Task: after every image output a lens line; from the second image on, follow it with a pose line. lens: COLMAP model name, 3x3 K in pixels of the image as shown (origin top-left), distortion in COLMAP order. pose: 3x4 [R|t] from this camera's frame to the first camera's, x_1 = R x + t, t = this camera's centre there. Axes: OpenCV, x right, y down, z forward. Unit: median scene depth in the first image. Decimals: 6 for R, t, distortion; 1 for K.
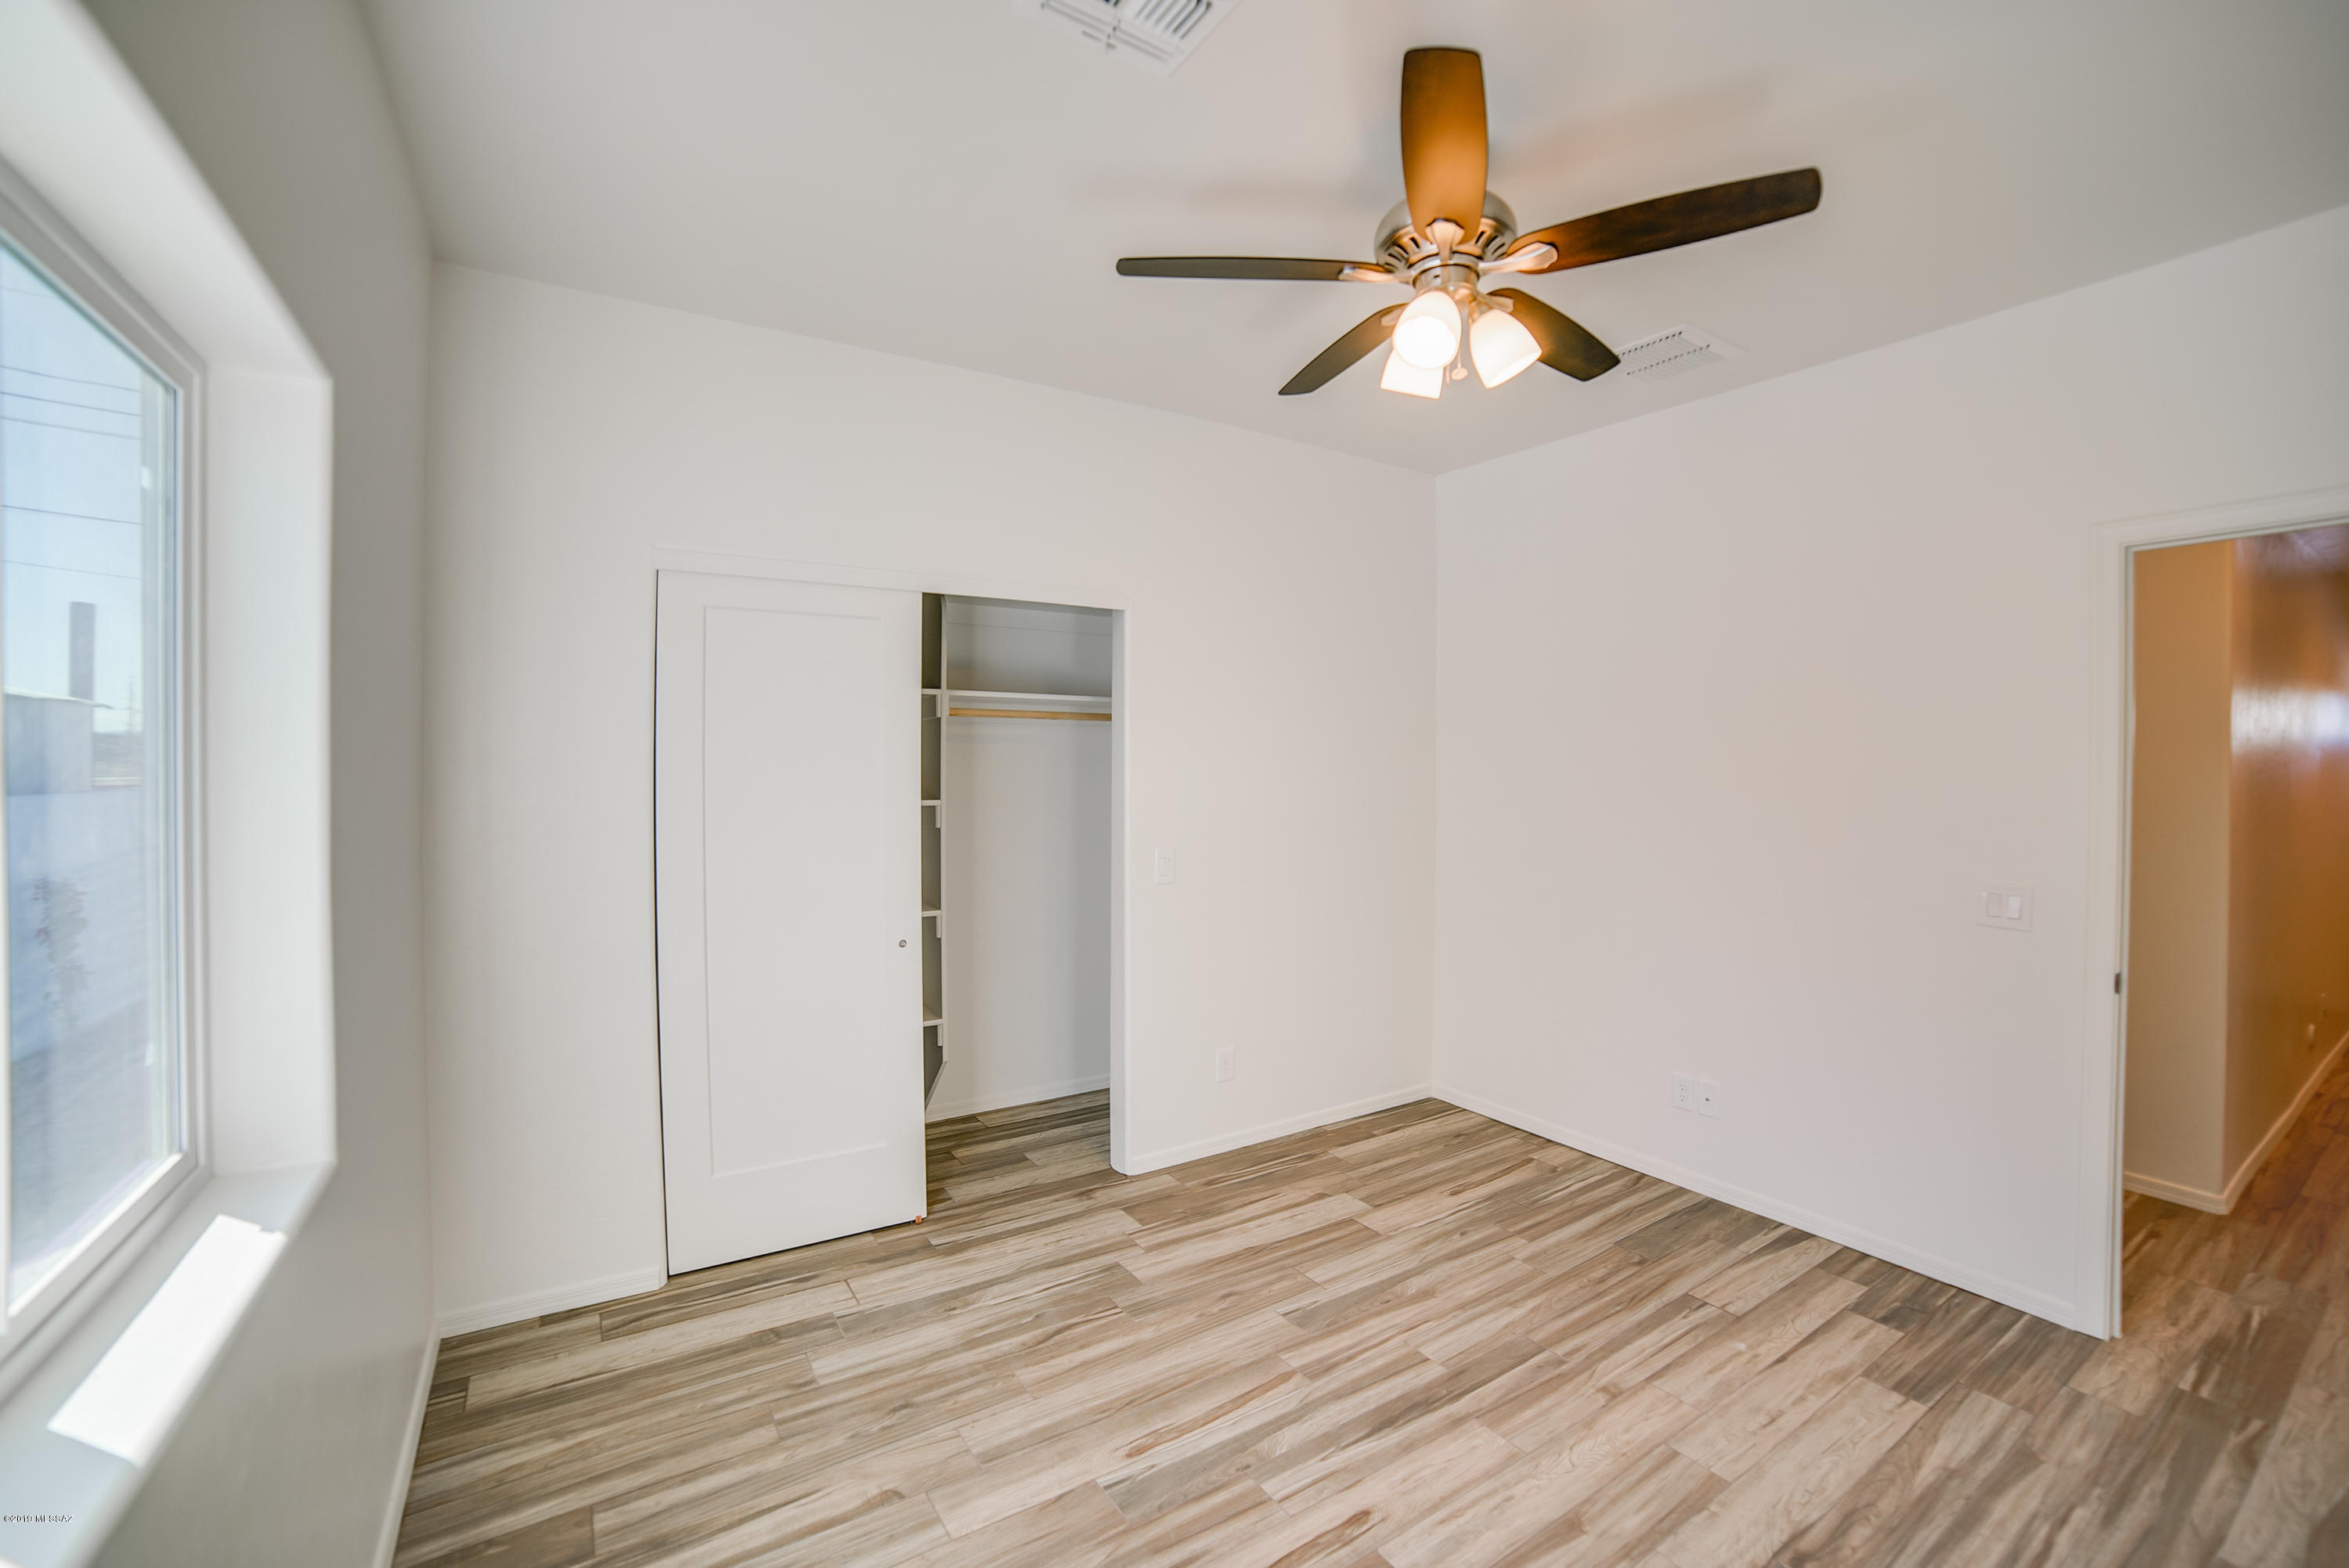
lens RADIAL K [[973.3, 0, 1188.9], [0, 973.3, 780.9], [0, 0, 1]] dist [-0.110481, 0.038676]
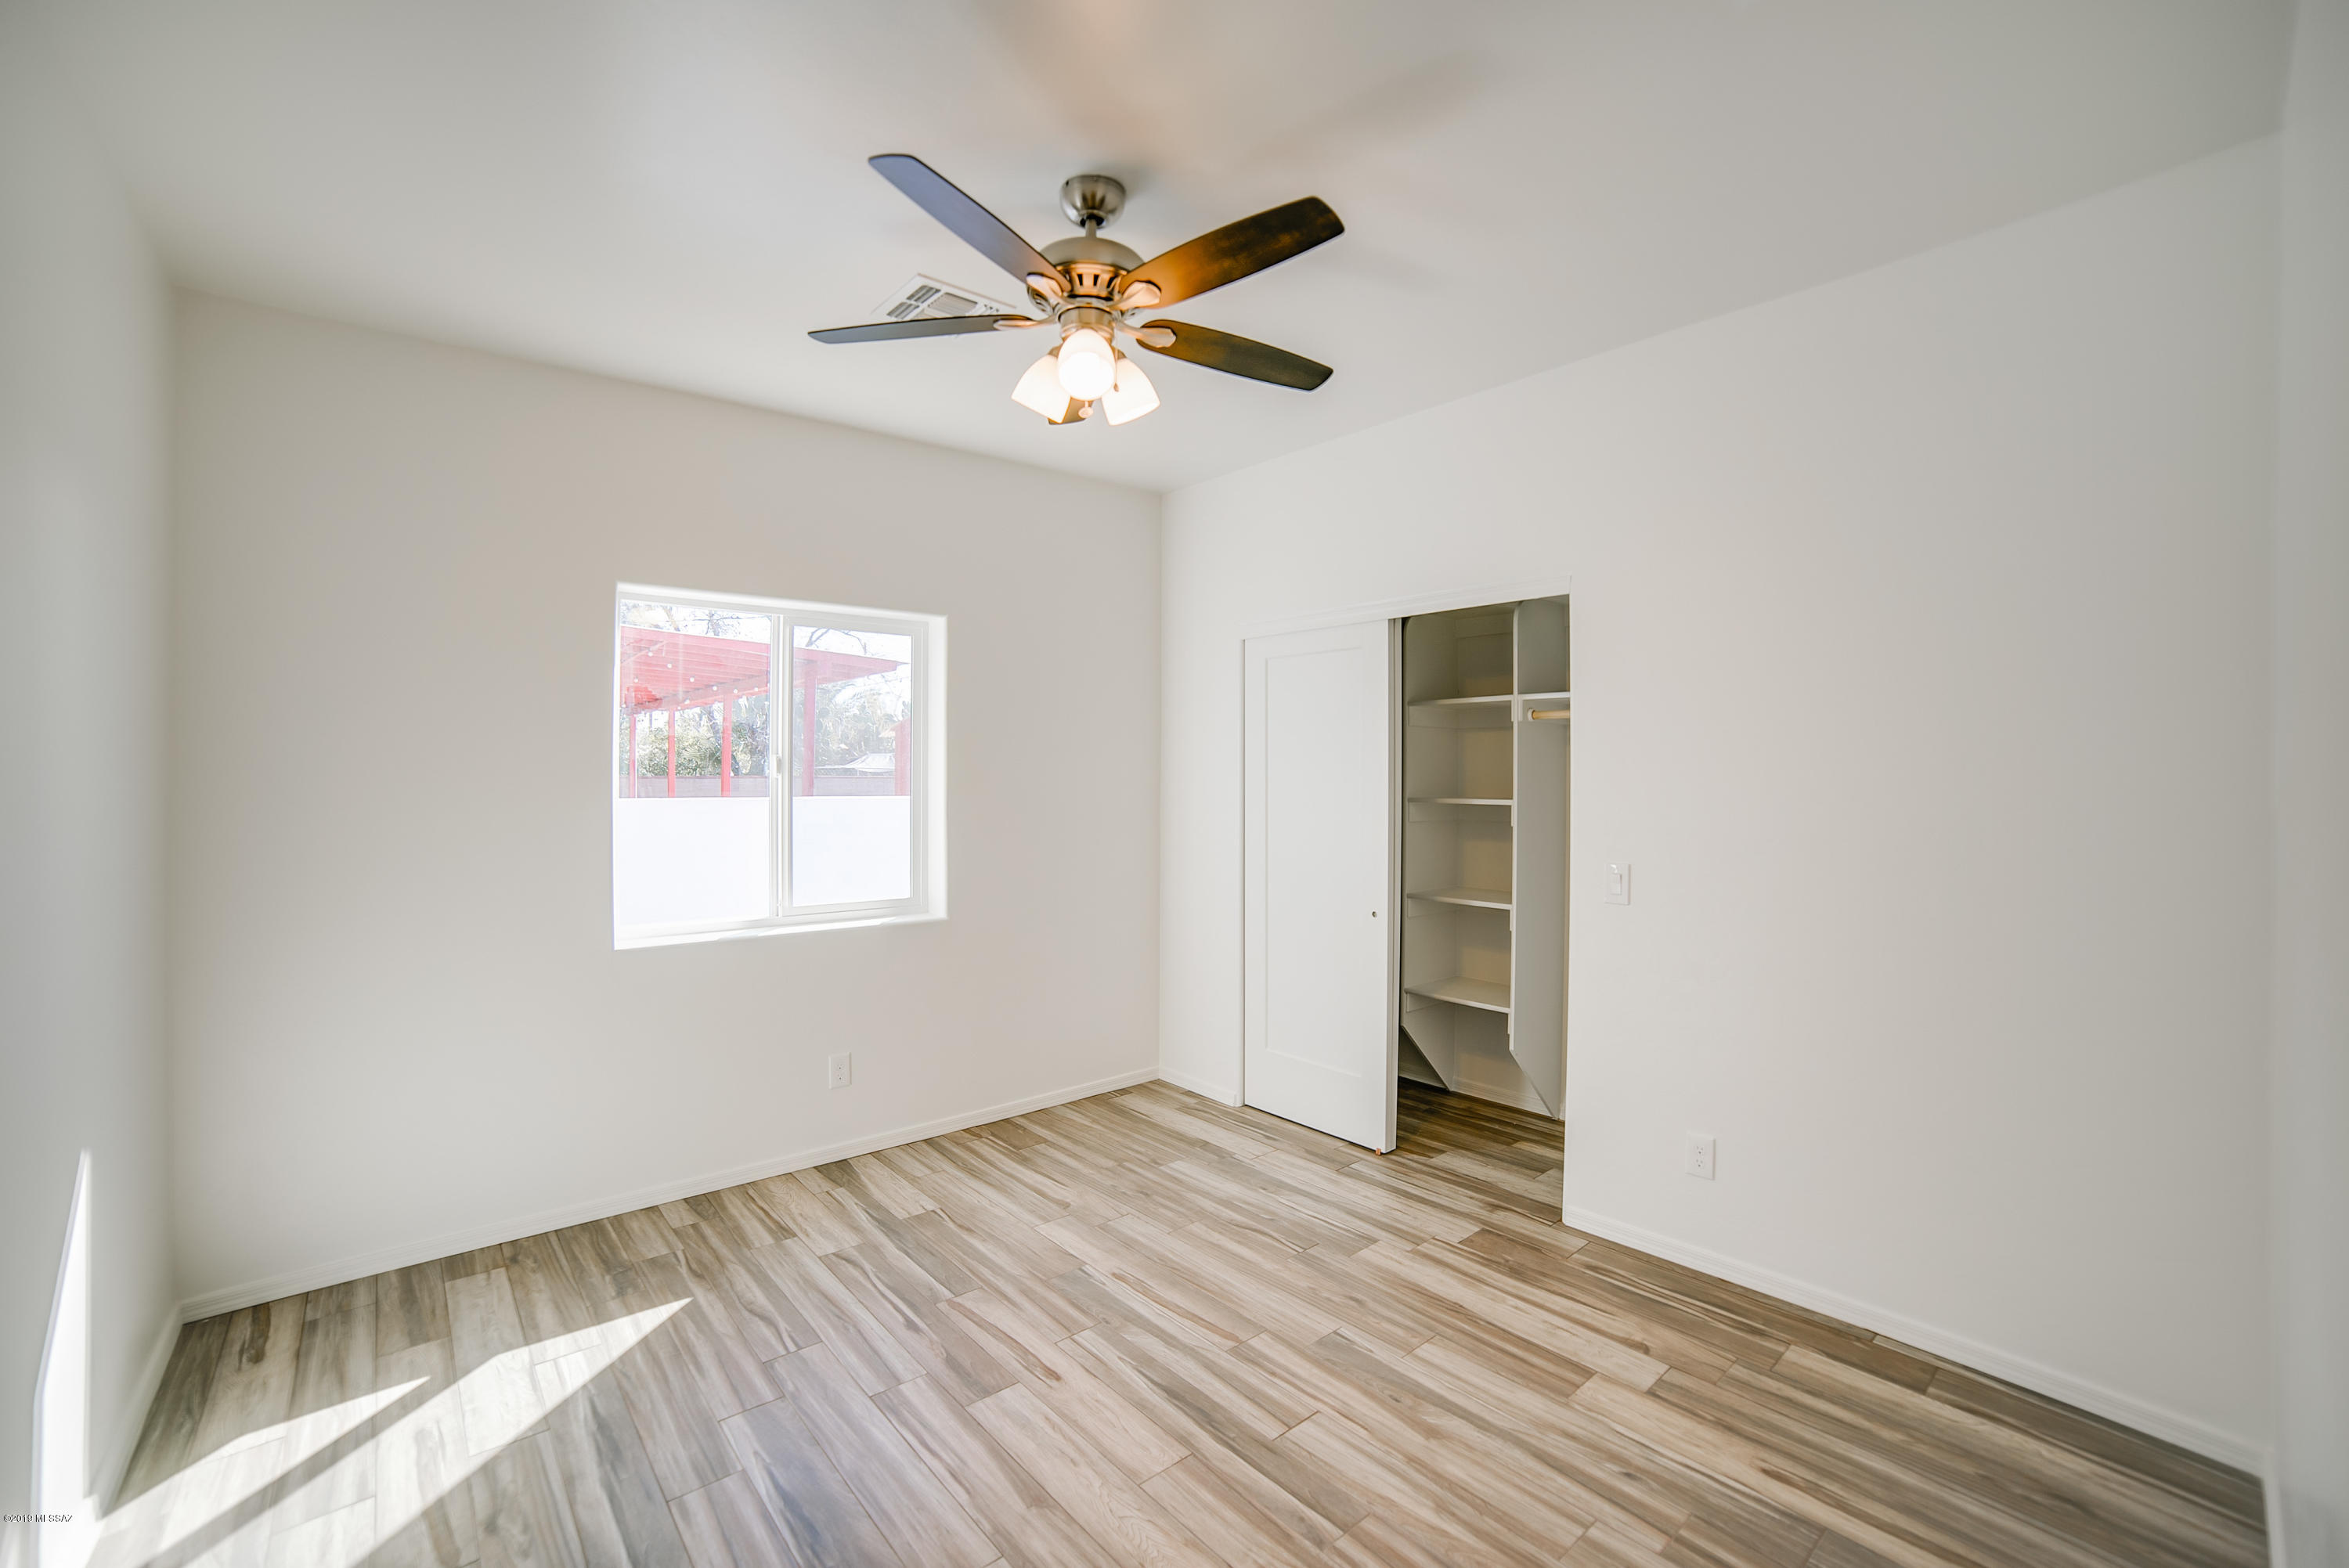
lens RADIAL K [[973.3, 0, 1188.9], [0, 973.3, 780.9], [0, 0, 1]] dist [-0.110481, 0.038676]
pose [[0.134784, 0.004685, -0.990864, 1.012254], [-0.016767, 0.999856, 0.002447, 0.002477], [0.990733, 0.016284, 0.134843, 0.700593]]
